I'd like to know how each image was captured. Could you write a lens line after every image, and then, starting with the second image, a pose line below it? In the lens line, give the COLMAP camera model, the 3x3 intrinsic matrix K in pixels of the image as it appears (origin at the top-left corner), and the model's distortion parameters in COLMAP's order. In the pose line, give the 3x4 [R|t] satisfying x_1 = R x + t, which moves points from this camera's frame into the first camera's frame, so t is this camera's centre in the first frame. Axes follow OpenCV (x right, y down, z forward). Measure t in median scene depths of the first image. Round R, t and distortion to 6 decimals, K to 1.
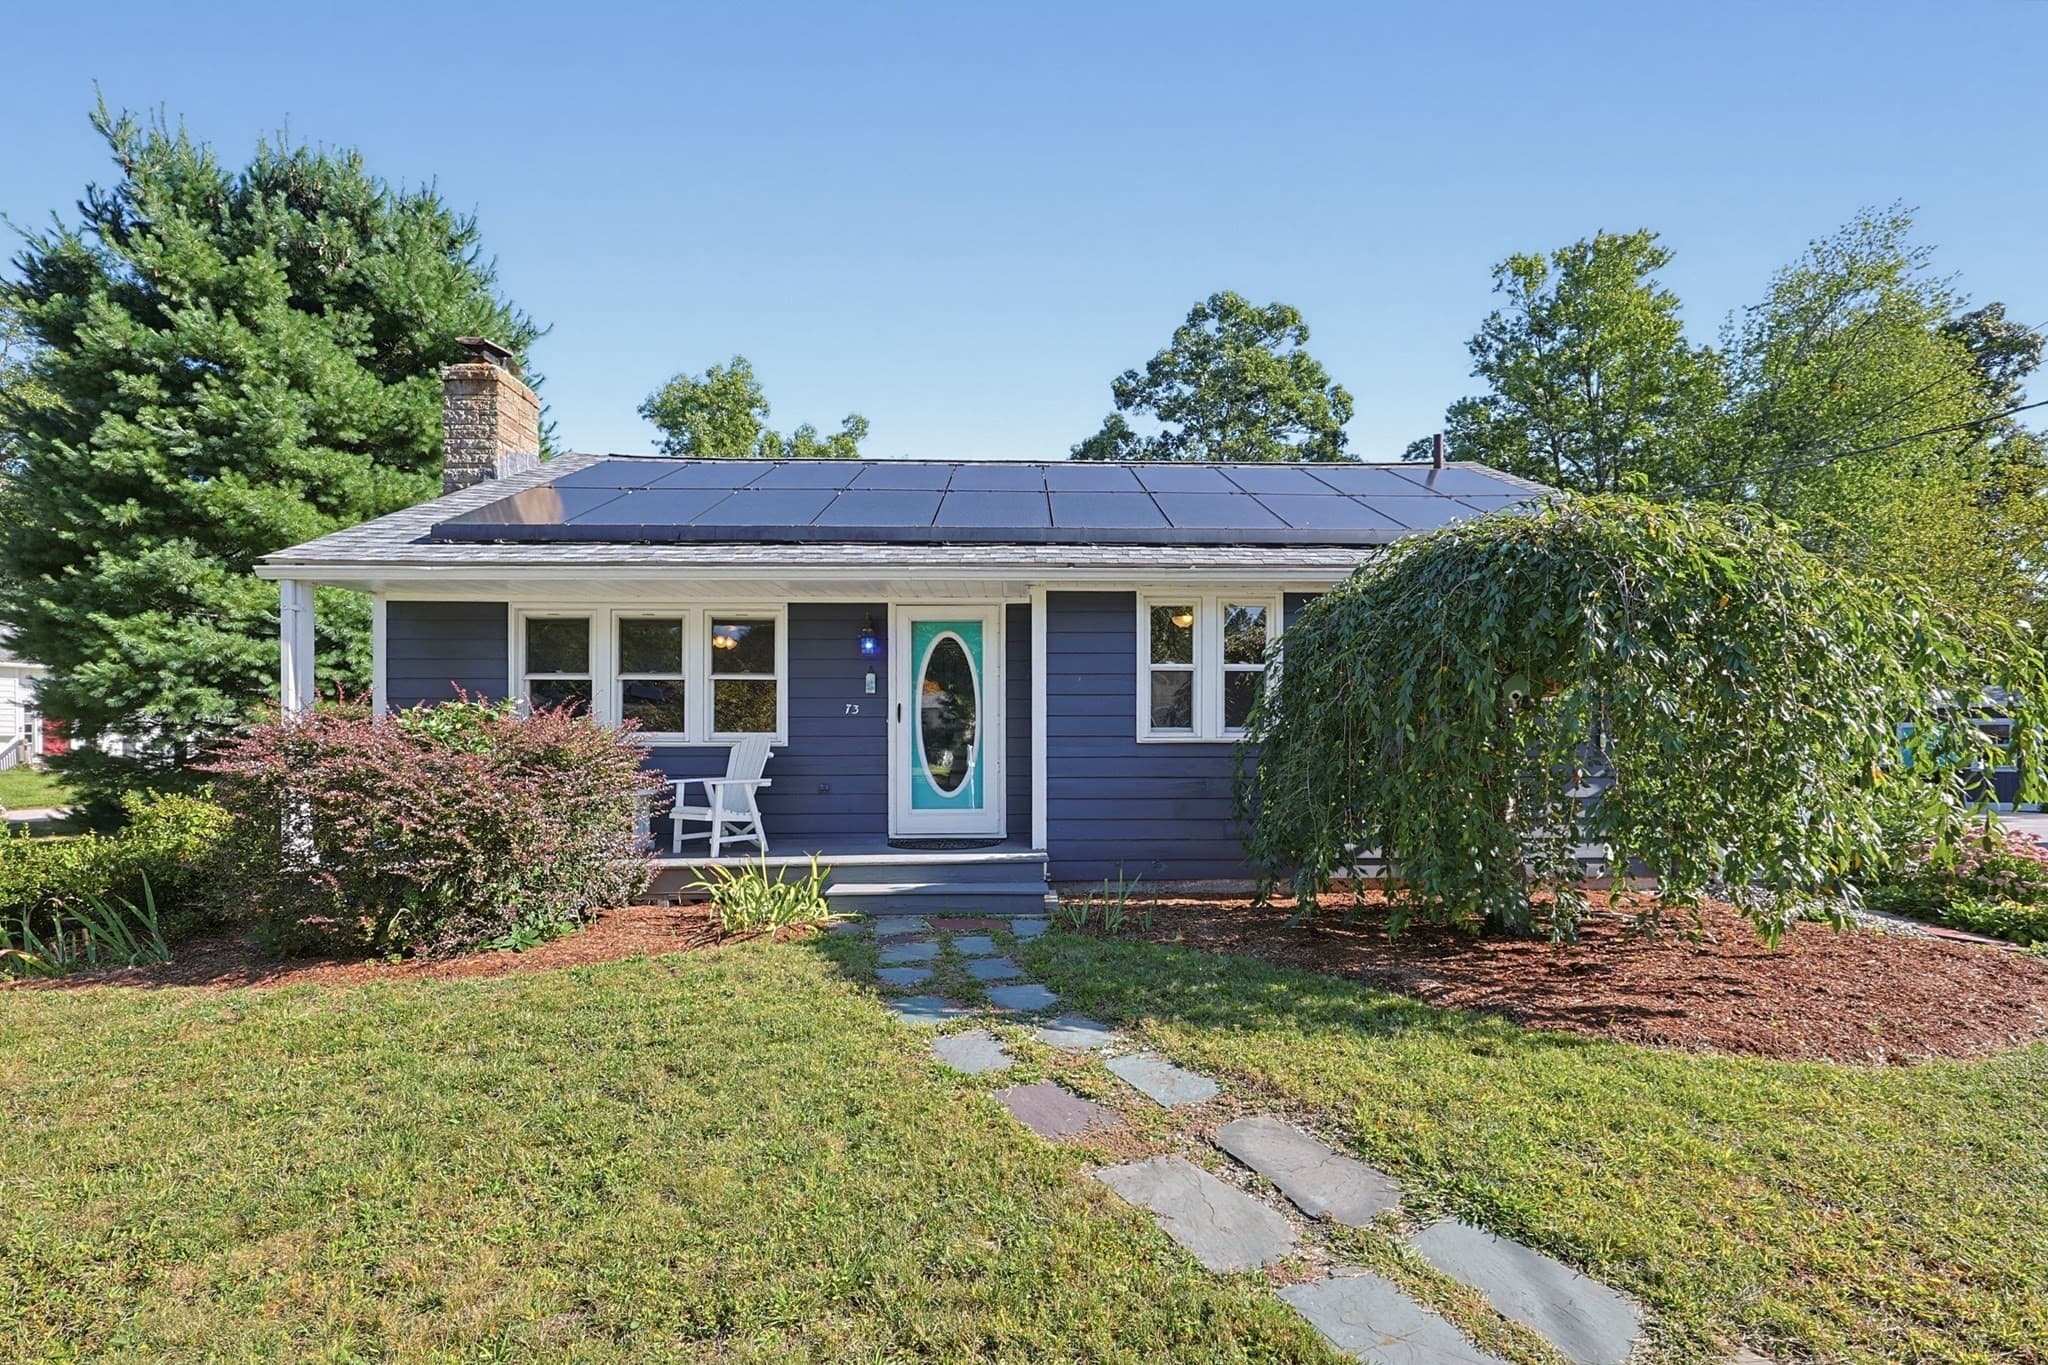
lens RADIAL K [[906.7, 0, 1033.5], [0, 906.7, 748.6], [0, 0, 1]] dist [-0.001178, 0.001333]
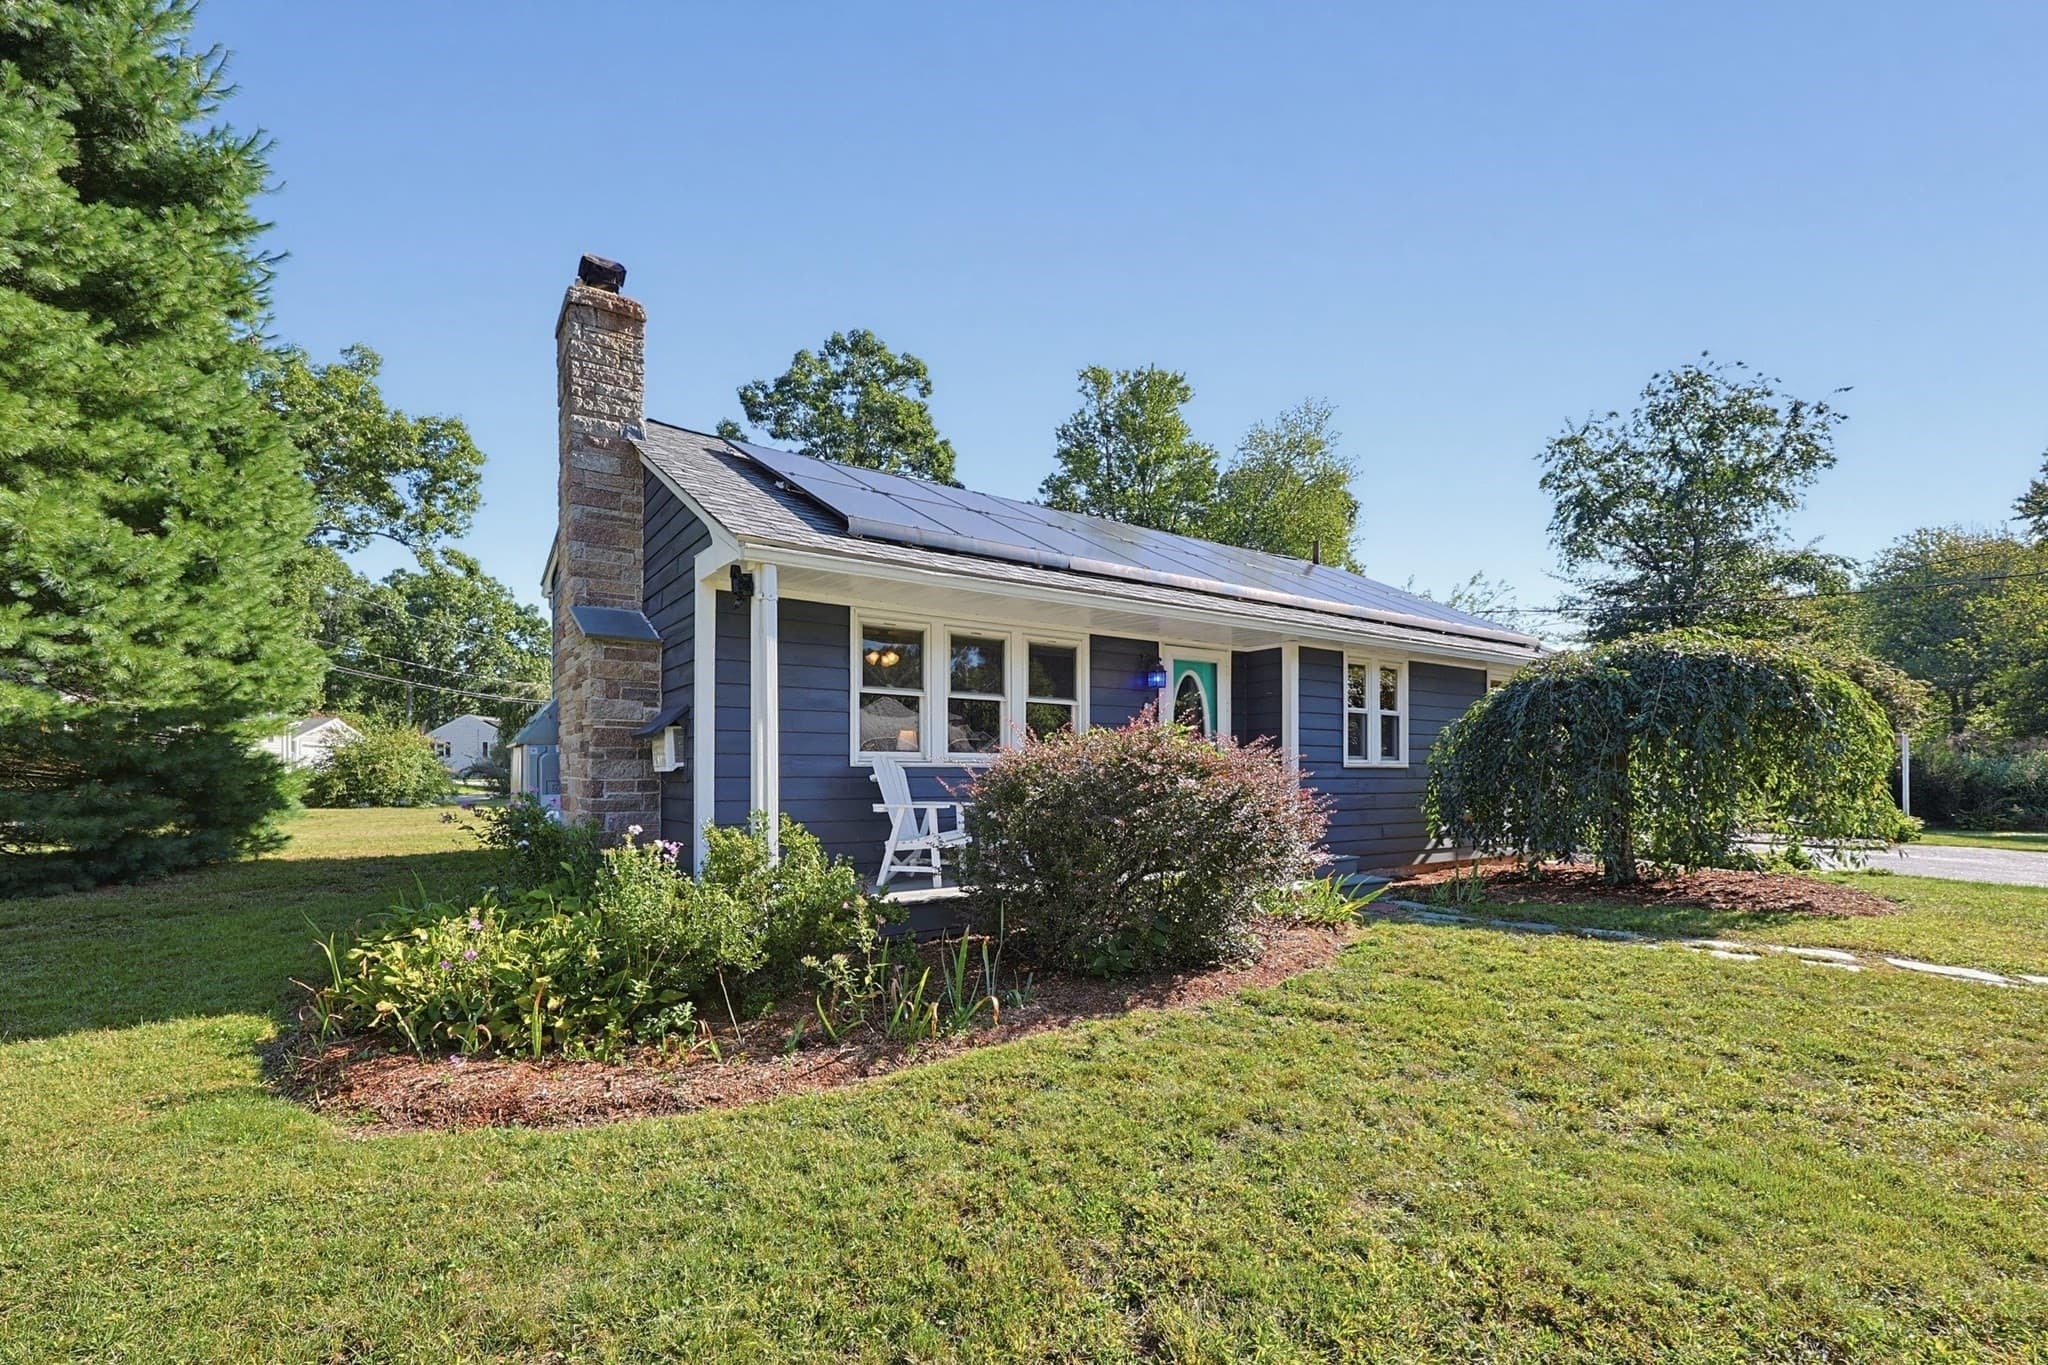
lens RADIAL K [[912.8, 0, 1024.0], [0, 912.8, 758.3], [0, 0, 1]] dist [0.000713, 0.000346]
pose [[0.833593, 0.011486, 0.552260, -0.520975], [-0.003783, 0.999879, -0.015086, 0.001135], [-0.552366, 0.010487, 0.833536, 0.084578]]
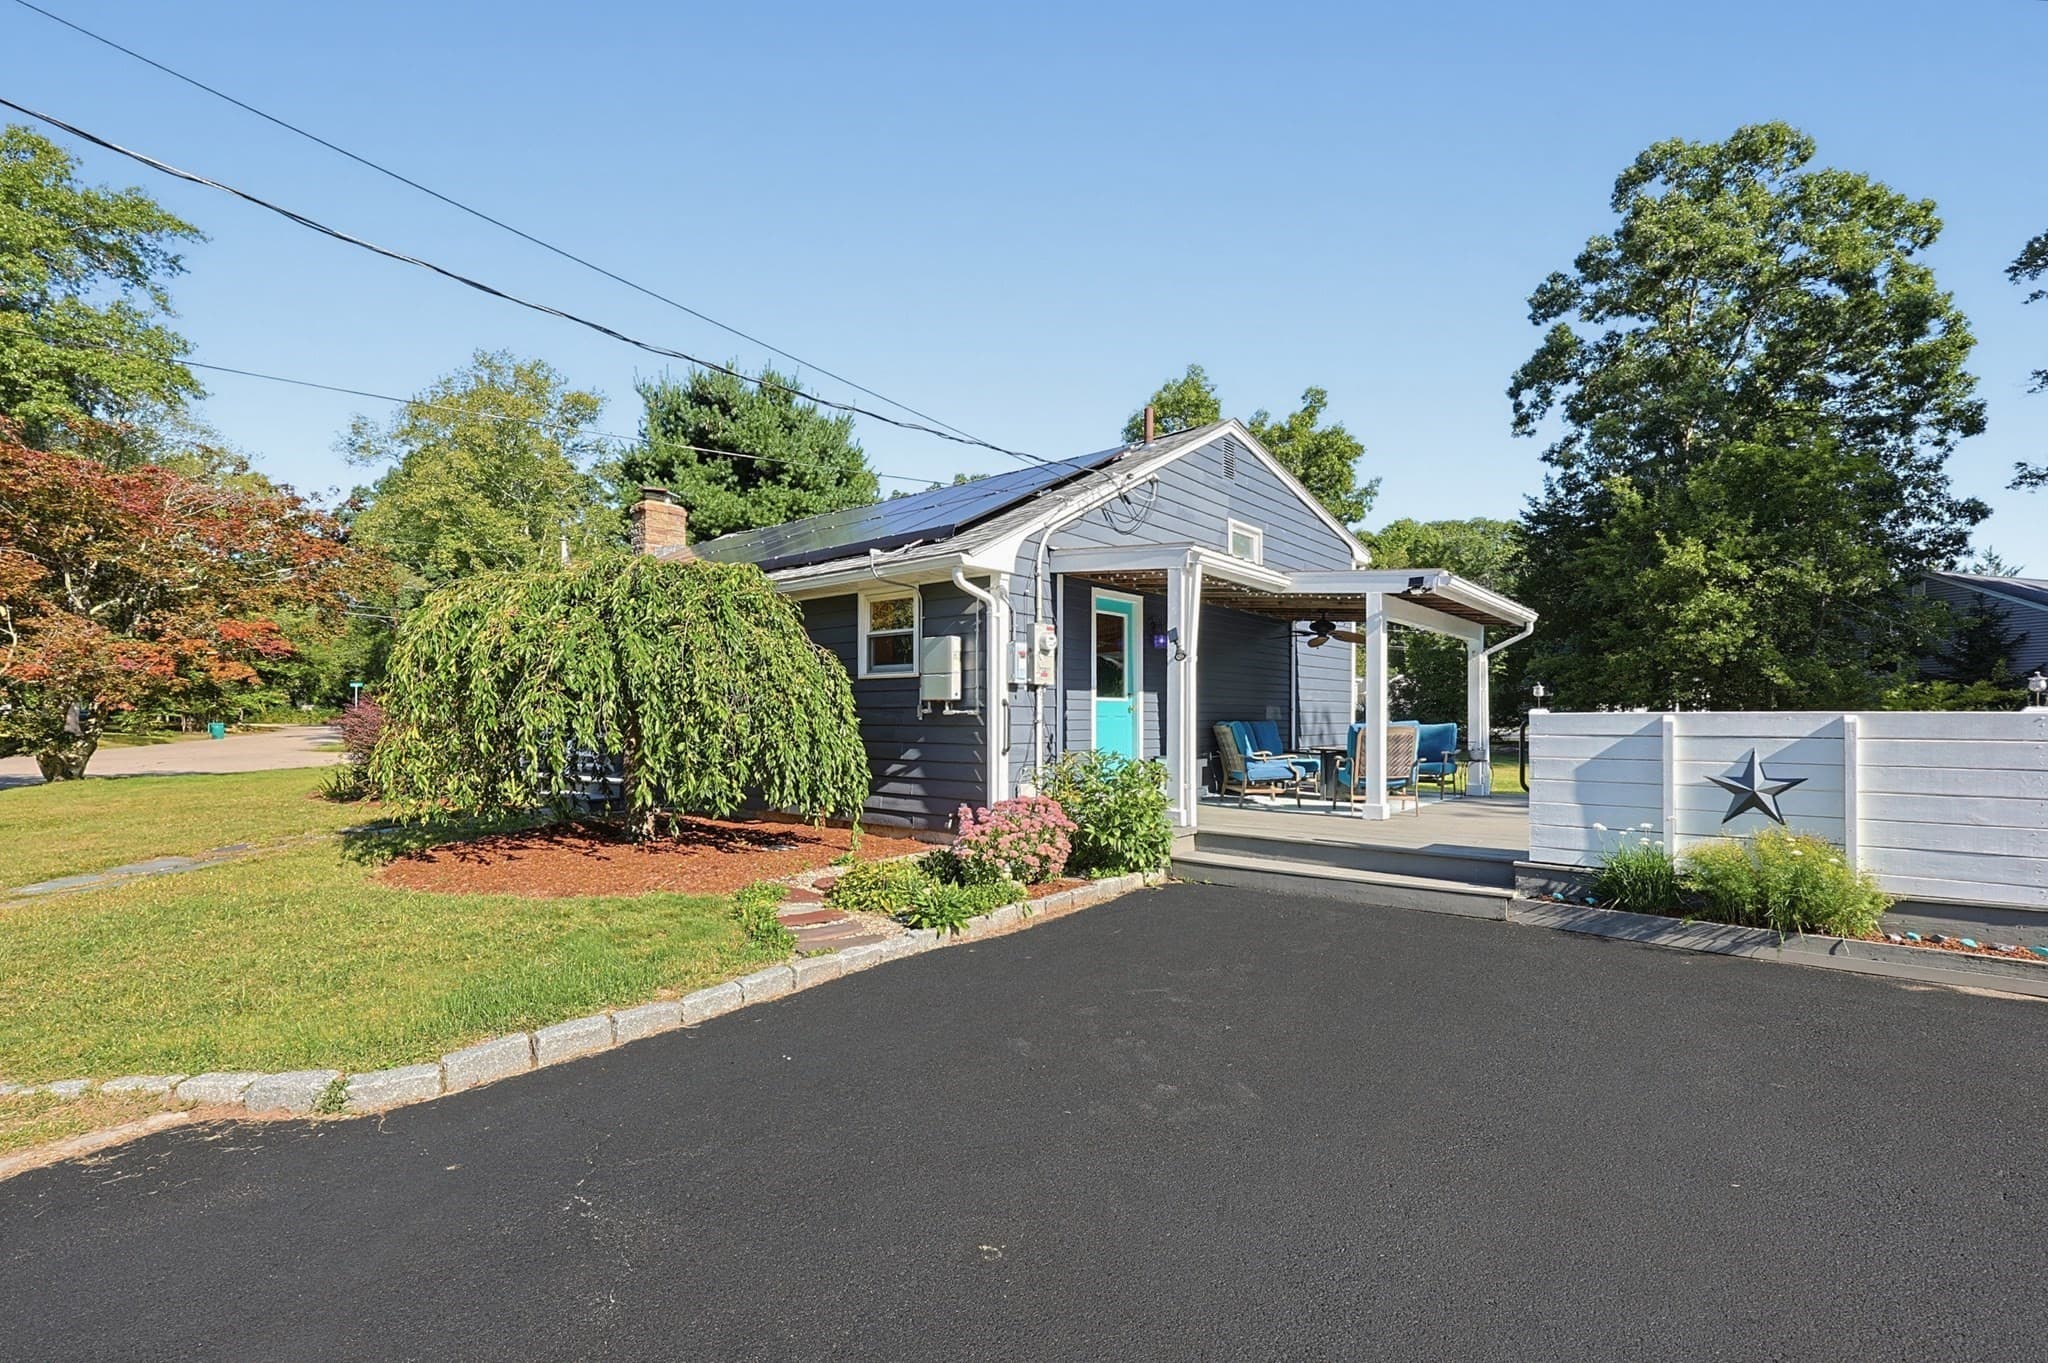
lens RADIAL K [[889.8, 0, 1038.4], [0, 889.8, 721.3], [0, 0, 1]] dist [-0.000706, 0.000628]
pose [[0.754134, 0.007220, -0.656681, 0.786783], [-0.003099, 0.999968, 0.007435, -0.002856], [0.656713, -0.003572, 0.754132, 0.128871]]
